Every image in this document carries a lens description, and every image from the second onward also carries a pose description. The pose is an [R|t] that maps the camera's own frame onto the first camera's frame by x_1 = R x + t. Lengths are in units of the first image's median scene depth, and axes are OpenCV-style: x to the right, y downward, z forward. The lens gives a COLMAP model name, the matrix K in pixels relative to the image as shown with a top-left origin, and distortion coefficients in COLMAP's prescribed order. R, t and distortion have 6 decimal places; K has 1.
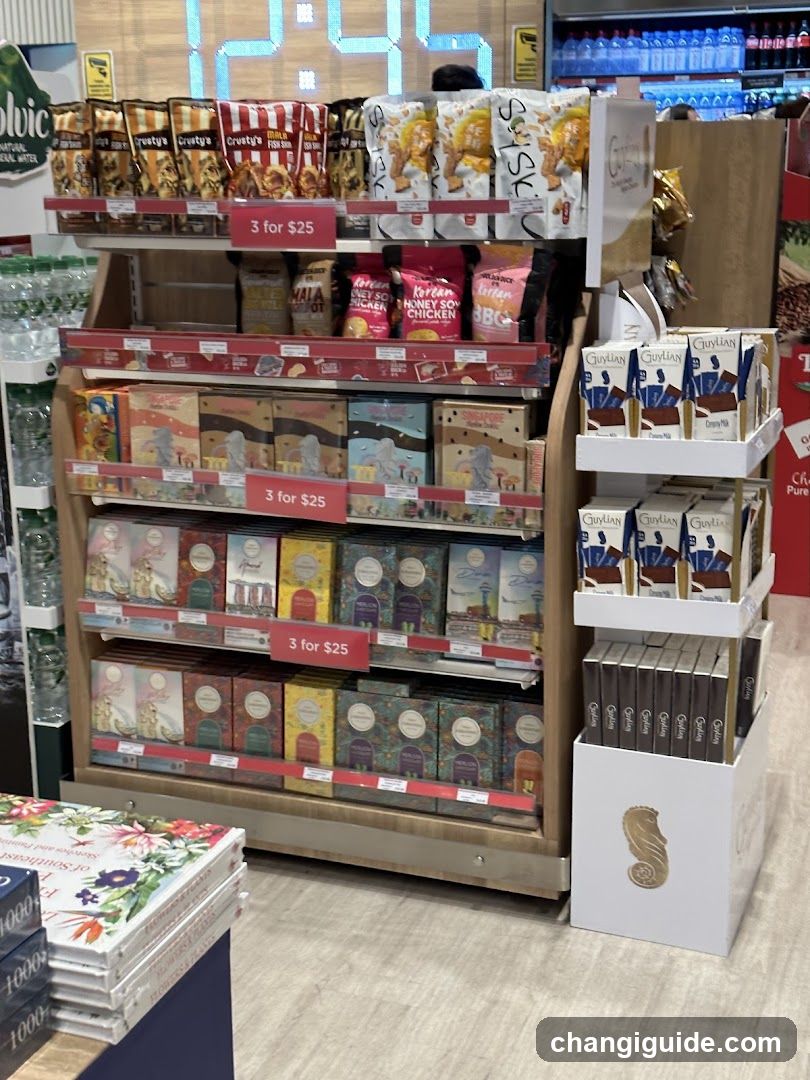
lens RADIAL K [[1401.7, 0, 414.0], [0, 1401.7, 537.5], [0, 0, 1]] dist [0.087454, 0.000000]
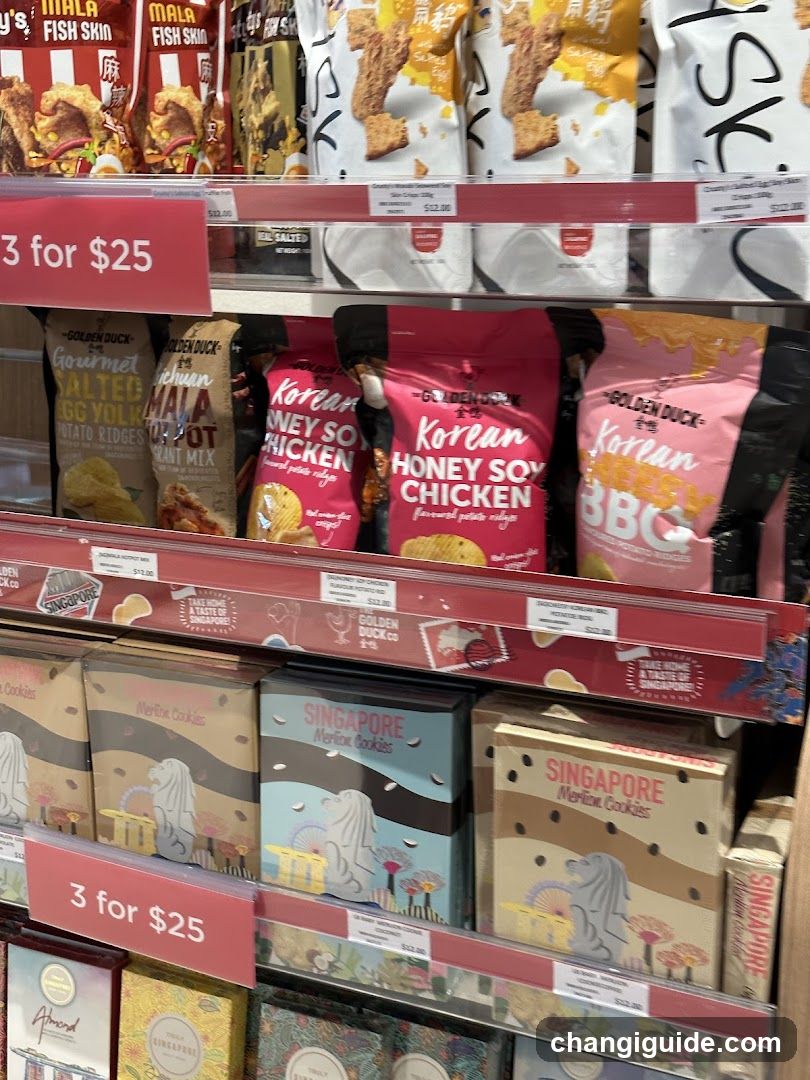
lens RADIAL K [[1401.7, 0, 393.9], [0, 1401.7, 542.9], [0, 0, 1]] dist [0.087454, 0.000000]
pose [[0.995779, 0.013422, -0.090794, 0.026989], [-0.008453, 0.998457, 0.054892, -0.165246], [0.091390, -0.053893, 0.994356, 0.630548]]
